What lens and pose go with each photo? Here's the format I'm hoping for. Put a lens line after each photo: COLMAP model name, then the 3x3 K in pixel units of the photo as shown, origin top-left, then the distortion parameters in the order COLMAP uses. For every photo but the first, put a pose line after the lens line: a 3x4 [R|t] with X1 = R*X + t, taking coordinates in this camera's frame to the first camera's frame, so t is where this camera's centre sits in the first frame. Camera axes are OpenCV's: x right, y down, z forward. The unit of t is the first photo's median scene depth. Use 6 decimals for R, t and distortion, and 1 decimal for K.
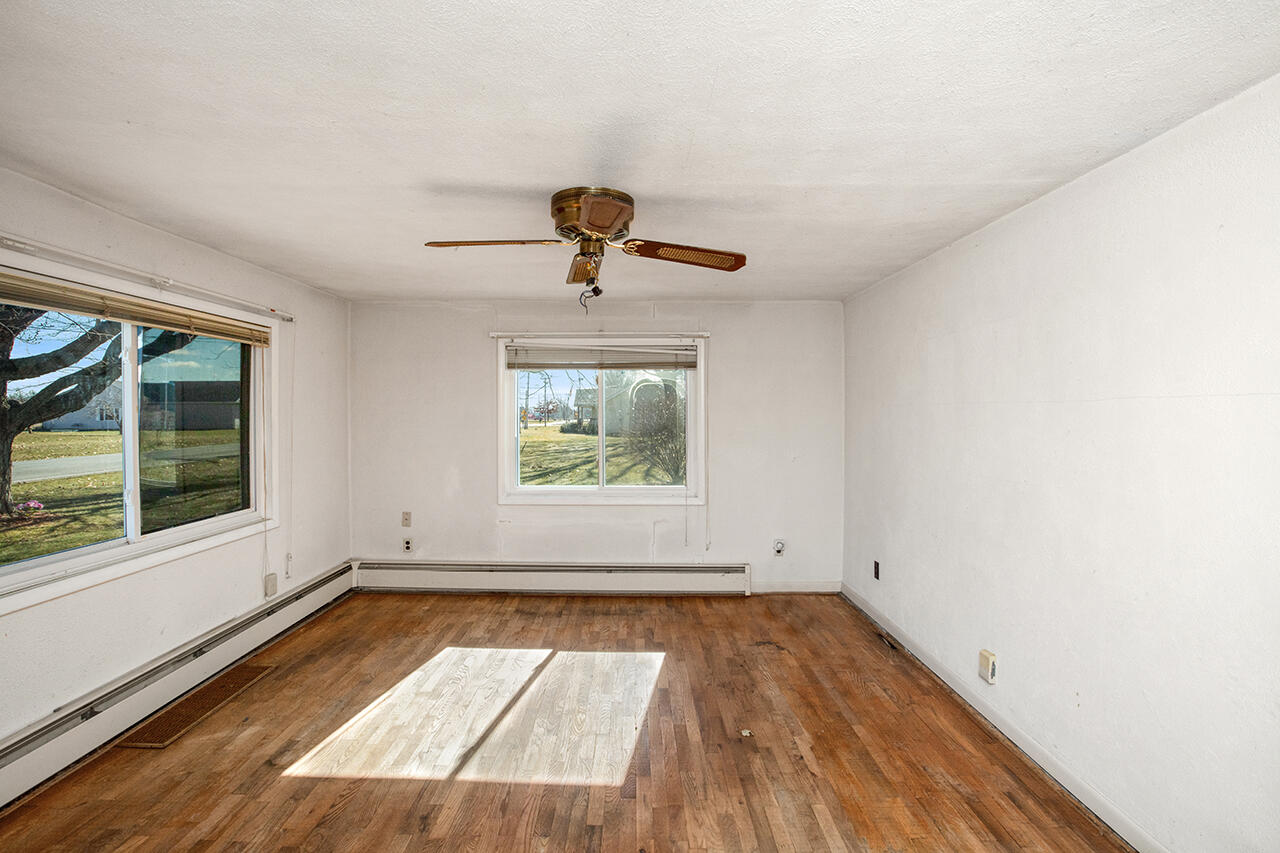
lens RADIAL K [[593.9, 0, 633.9], [0, 593.9, 414.1], [0, 0, 1]] dist [-0.086211, 0.047088]
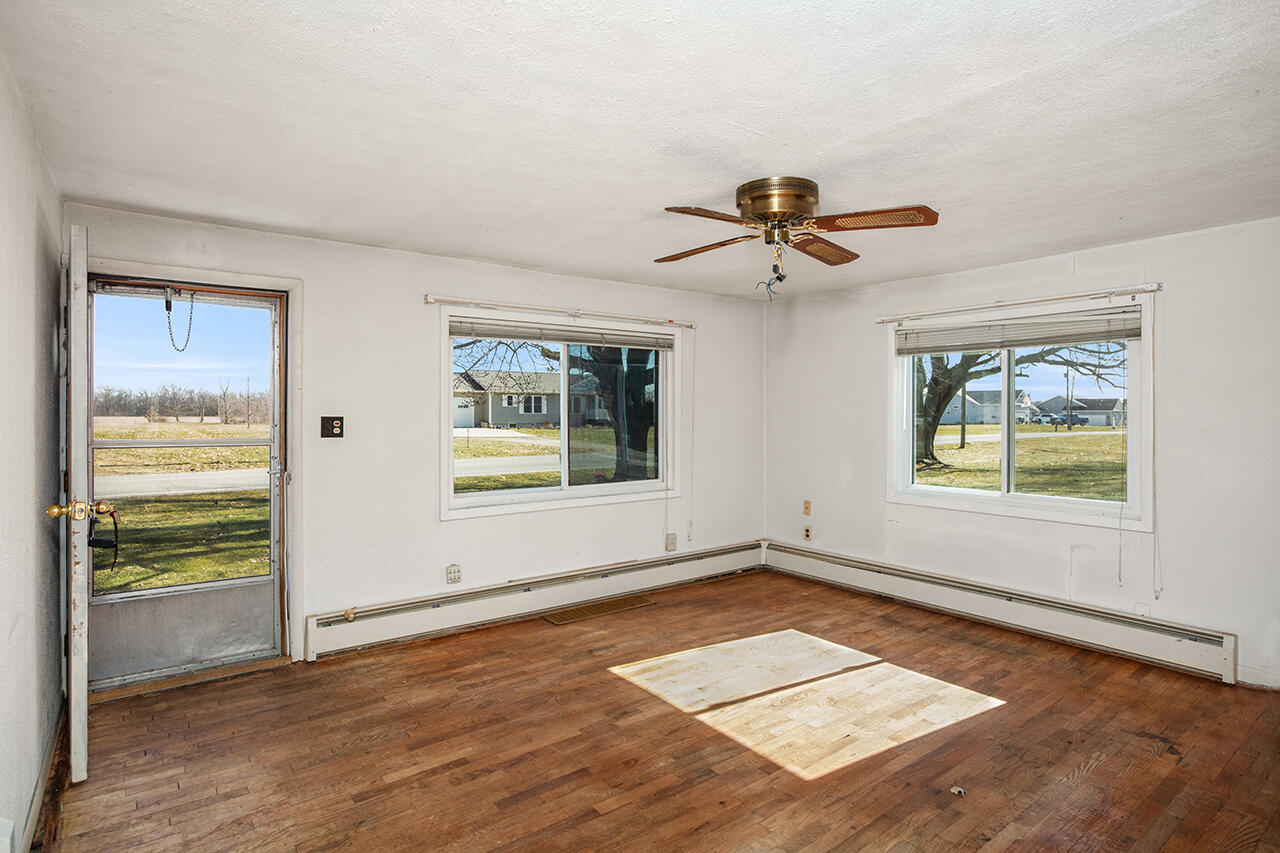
lens RADIAL K [[664.9, 0, 640.0], [0, 664.9, 426.5], [0, 0, 1]] dist [-0.004742, -0.000299]
pose [[0.620114, 0.017260, -0.784322, 0.422819], [-0.001486, 0.999782, 0.020827, 0.015664], [0.784511, -0.011749, 0.620004, 0.056405]]
